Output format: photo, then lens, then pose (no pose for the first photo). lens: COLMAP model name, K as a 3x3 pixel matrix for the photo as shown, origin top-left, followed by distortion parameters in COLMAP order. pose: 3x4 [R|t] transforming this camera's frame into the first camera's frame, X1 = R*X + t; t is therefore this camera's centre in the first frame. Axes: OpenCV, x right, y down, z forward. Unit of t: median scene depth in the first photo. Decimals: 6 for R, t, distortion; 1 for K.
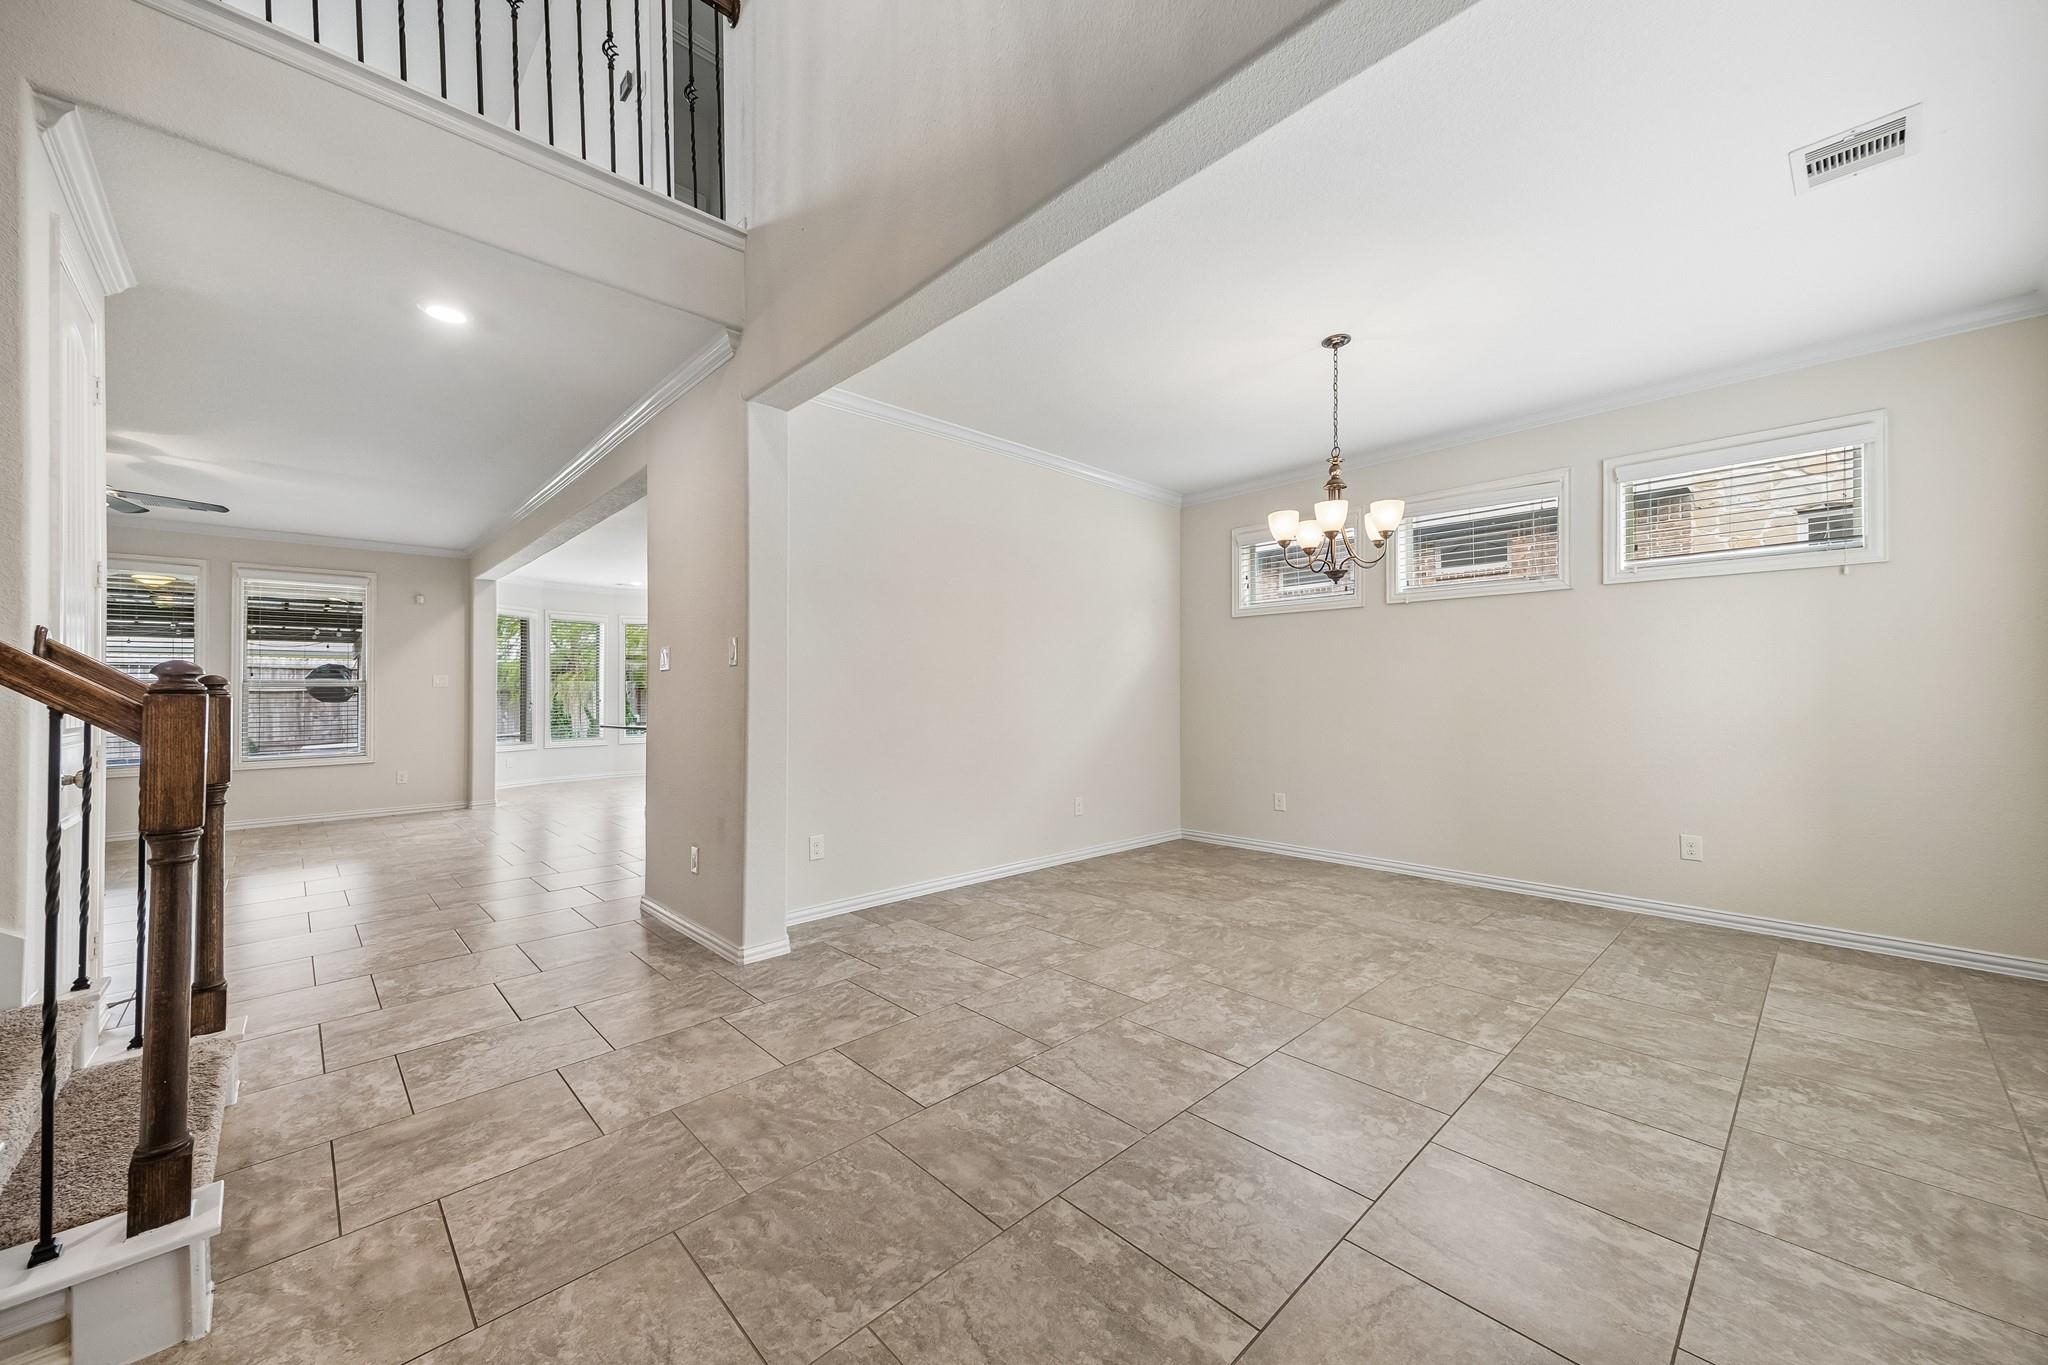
lens RADIAL K [[775.8, 0, 1022.7], [0, 775.8, 688.1], [0, 0, 1]] dist [0.002562, -0.000184]
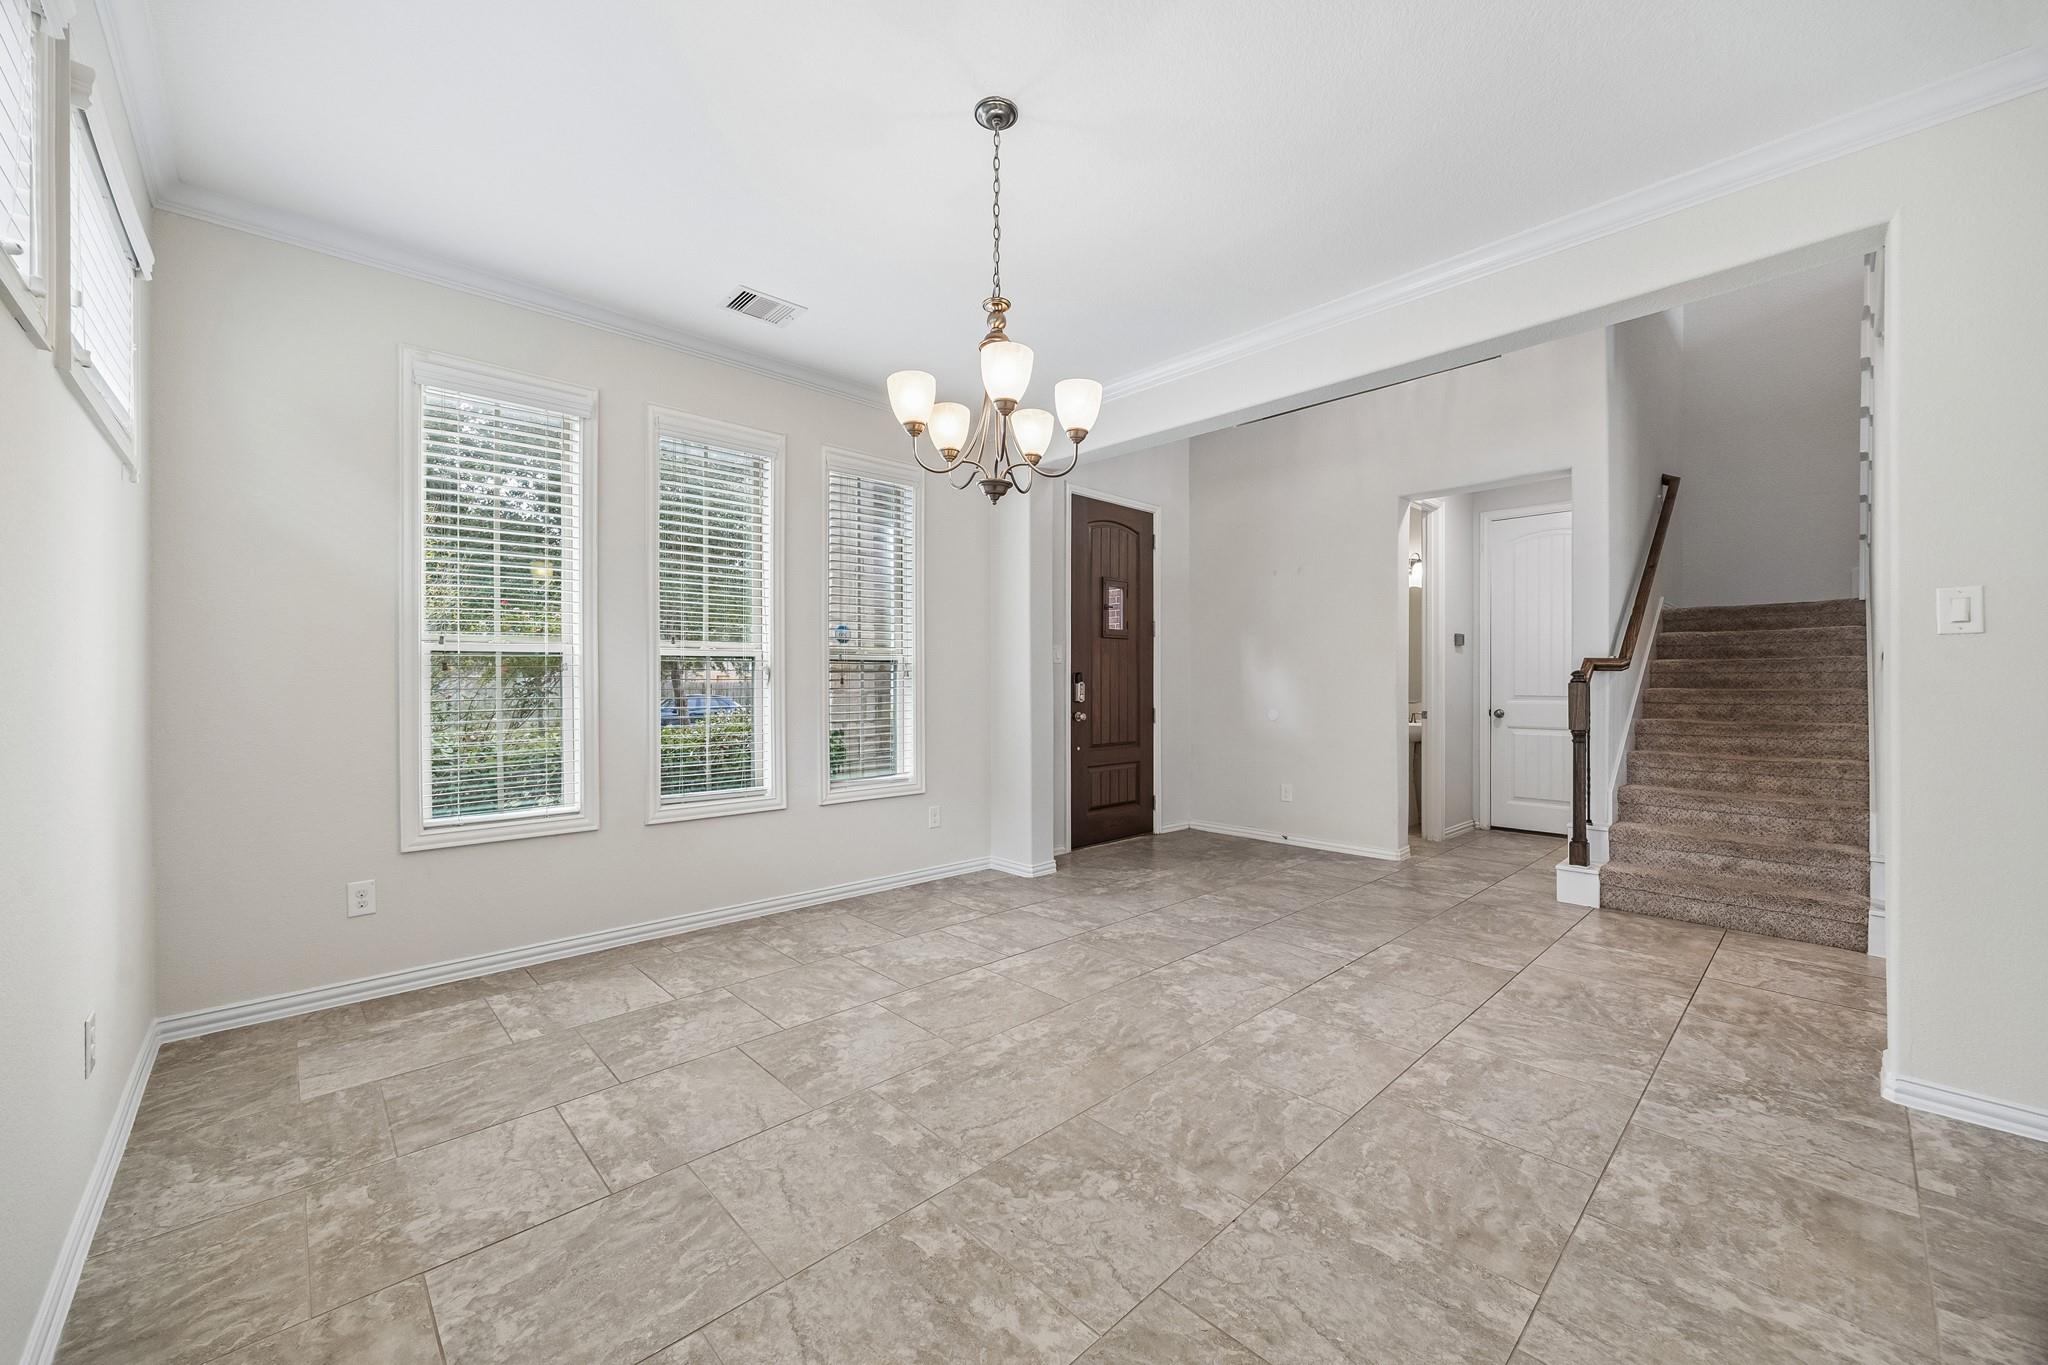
lens RADIAL K [[775.8, 0, 1024.5], [0, 775.8, 686.1], [0, 0, 1]] dist [0.002562, -0.000184]
pose [[-0.999961, 0.005286, 0.007071, 0.454601], [0.005243, 0.999968, -0.006098, 0.013638], [-0.007103, -0.006061, -0.999956, 1.942364]]
